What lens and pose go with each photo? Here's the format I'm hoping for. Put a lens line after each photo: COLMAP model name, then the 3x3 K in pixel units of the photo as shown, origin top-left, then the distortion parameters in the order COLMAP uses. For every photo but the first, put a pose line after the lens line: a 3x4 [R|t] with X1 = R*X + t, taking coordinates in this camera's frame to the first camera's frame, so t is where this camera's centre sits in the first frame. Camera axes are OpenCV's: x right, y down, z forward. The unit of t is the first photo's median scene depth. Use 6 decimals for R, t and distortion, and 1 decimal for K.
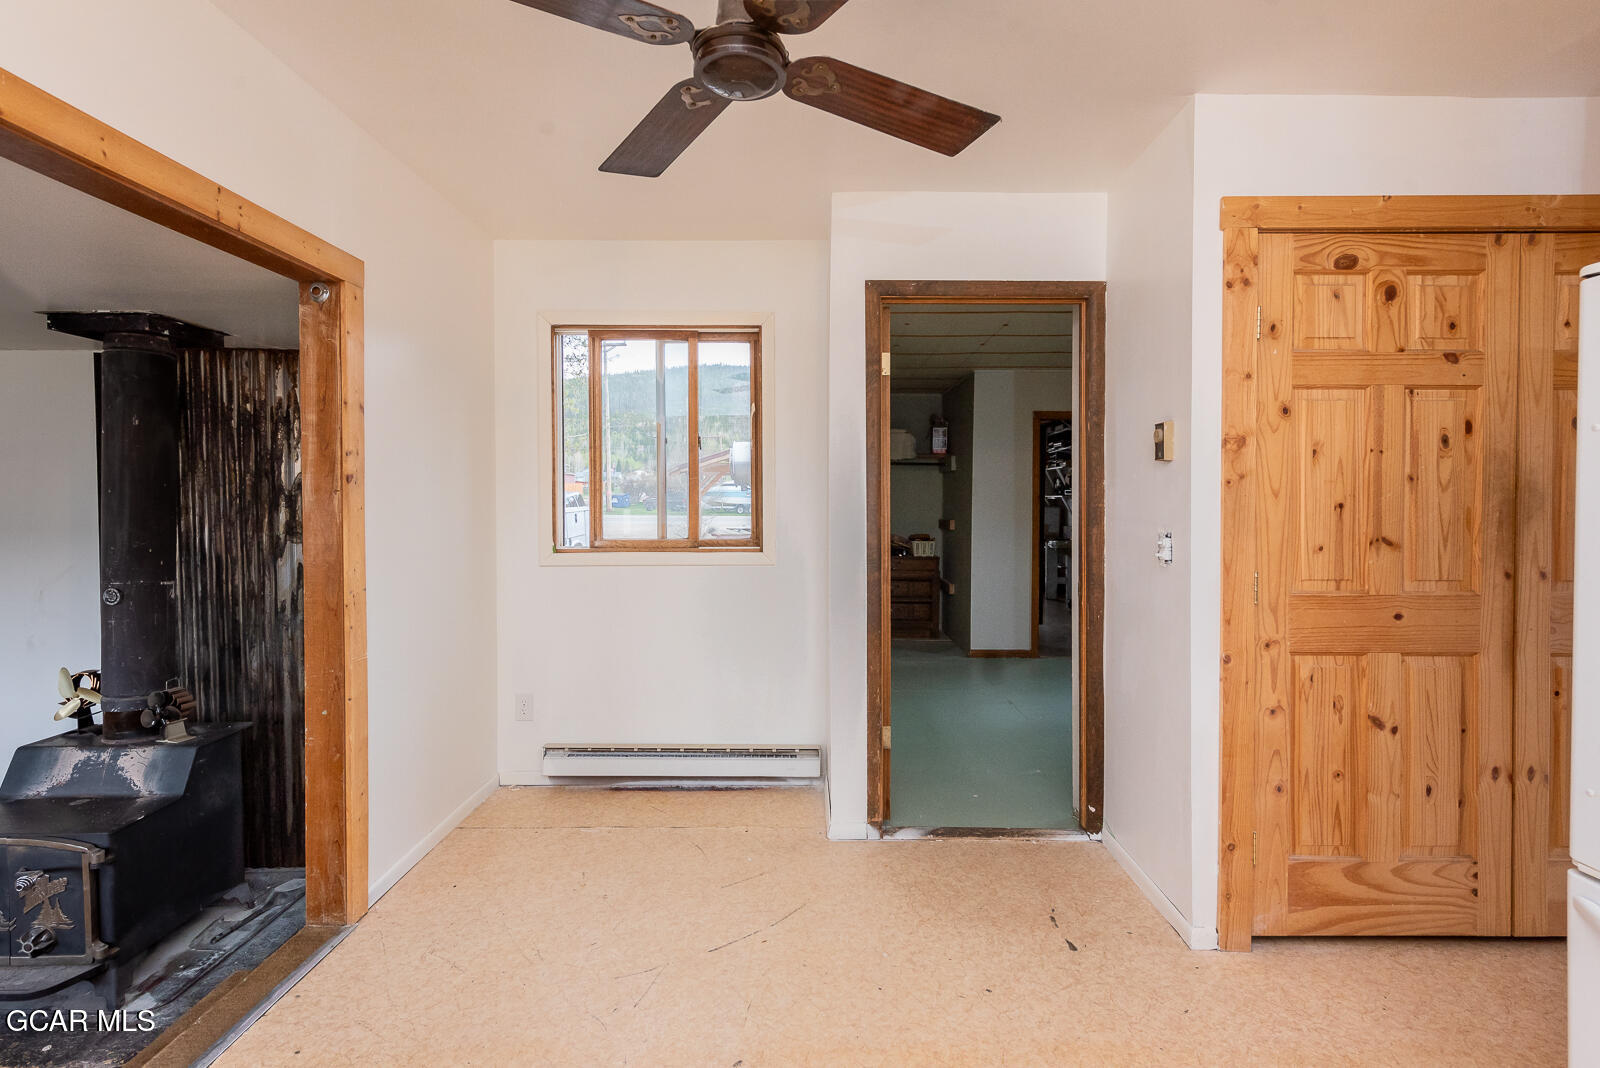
lens RADIAL K [[772.0, 0, 815.9], [0, 772.0, 514.8], [0, 0, 1]] dist [0.011693, -0.005201]
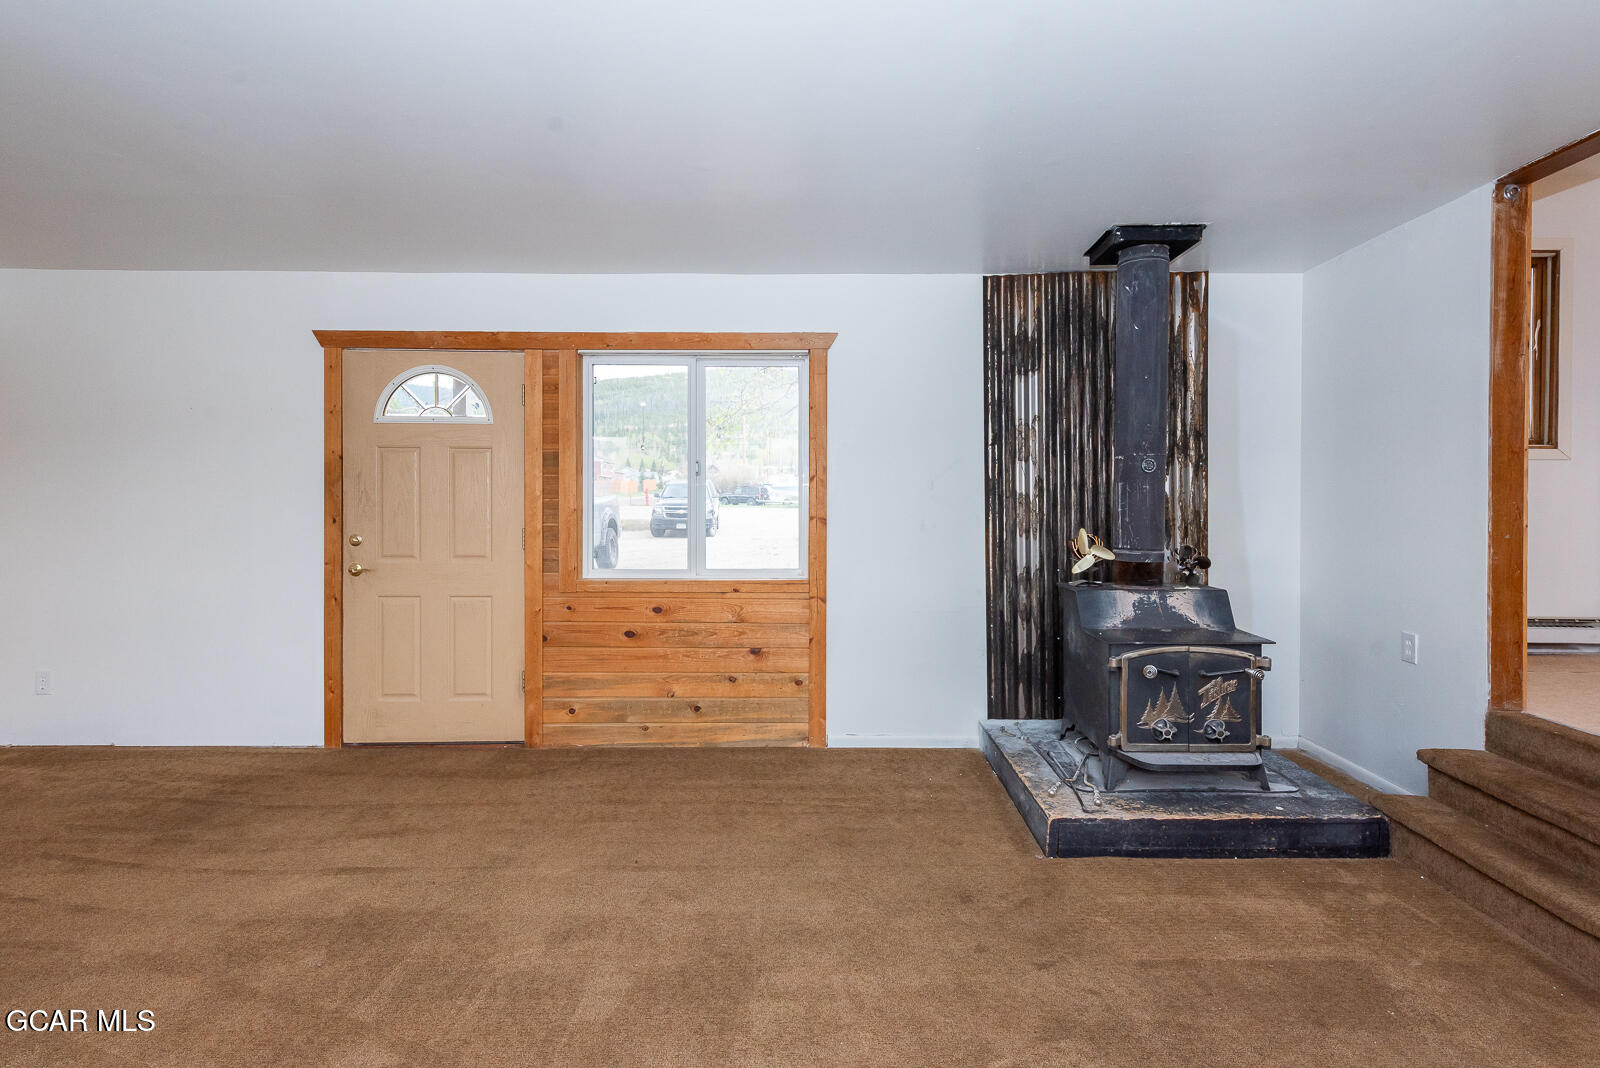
lens RADIAL K [[772.0, 0, 827.9], [0, 772.0, 513.1], [0, 0, 1]] dist [0.011693, -0.005201]
pose [[0.999931, 0.002831, -0.011375, -1.152270], [-0.002893, 0.999981, -0.005419, 0.155179], [0.011360, 0.005452, 0.999921, -0.161366]]
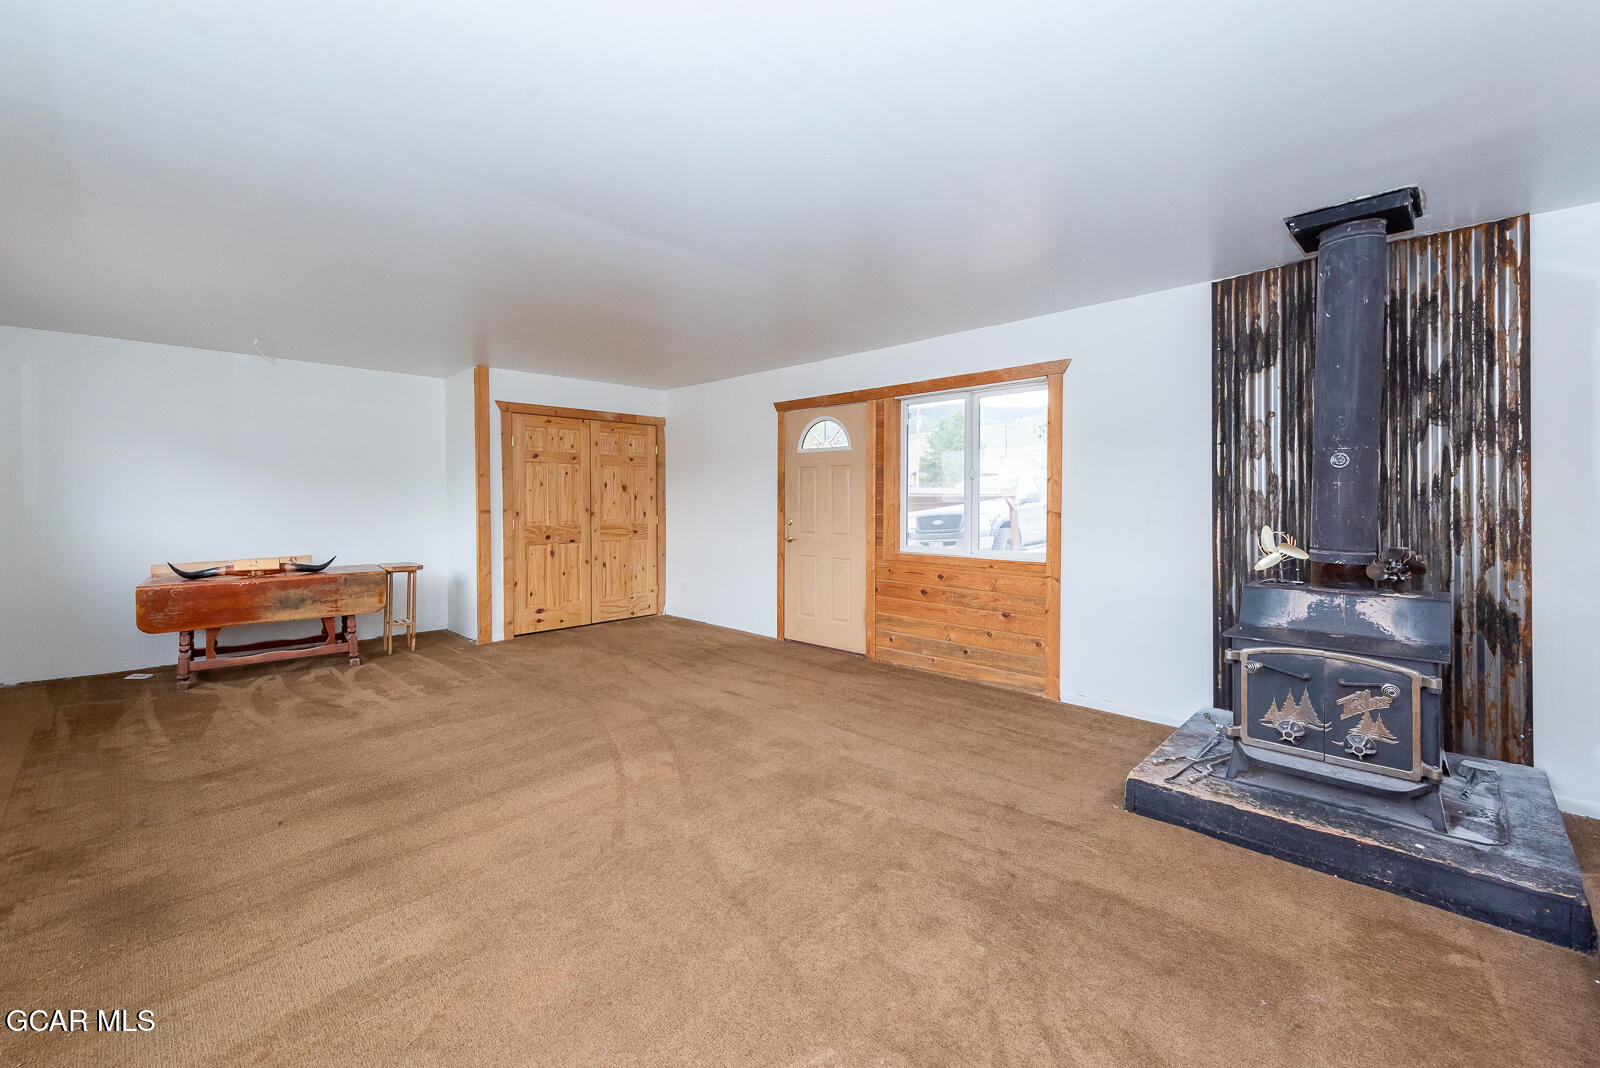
lens RADIAL K [[653.0, 0, 804.9], [0, 653.0, 511.2], [0, 0, 1]] dist [0.004058, -0.001225]
pose [[0.708213, 0.014353, -0.705853, -0.653496], [-0.013239, 0.999888, 0.007049, 0.151550], [0.705874, 0.004353, 0.708324, -0.175420]]
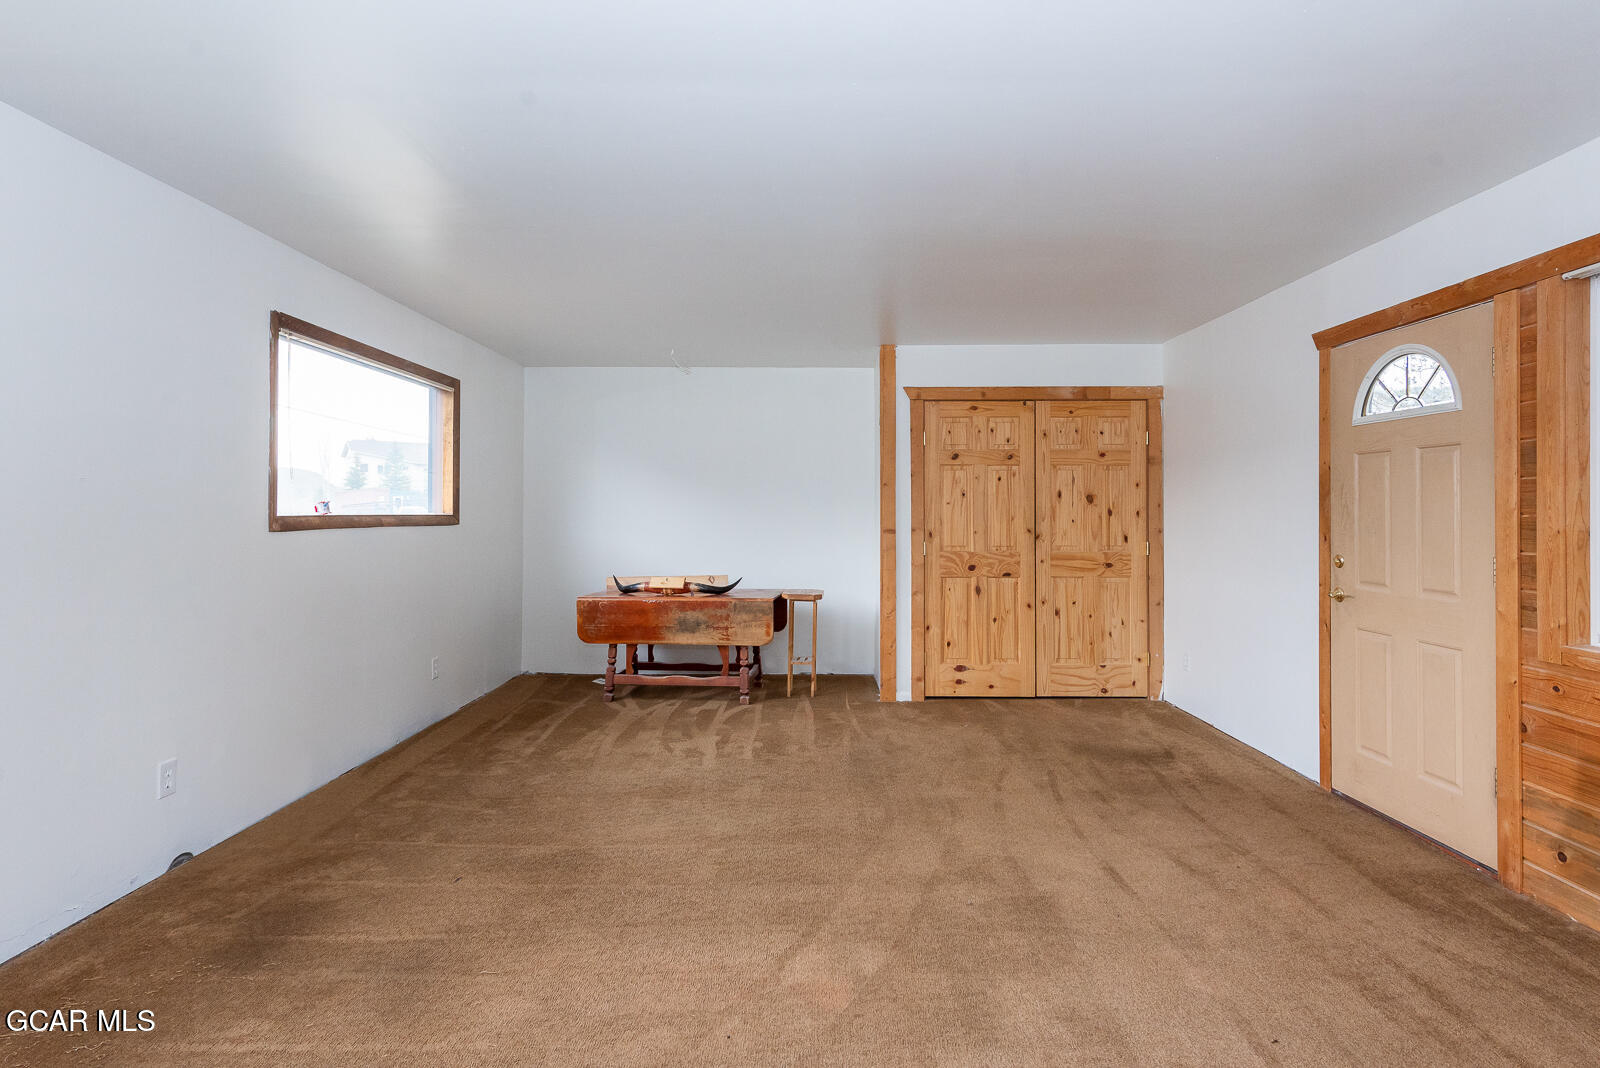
lens RADIAL K [[836.2, 0, 806.0], [0, 836.2, 503.8], [0, 0, 1]] dist [0.007622, -0.005077]
pose [[-0.019860, -0.009239, -0.999760, -0.748428], [-0.018485, 0.999790, -0.008872, 0.138562], [0.999632, 0.018304, -0.020026, 0.307999]]
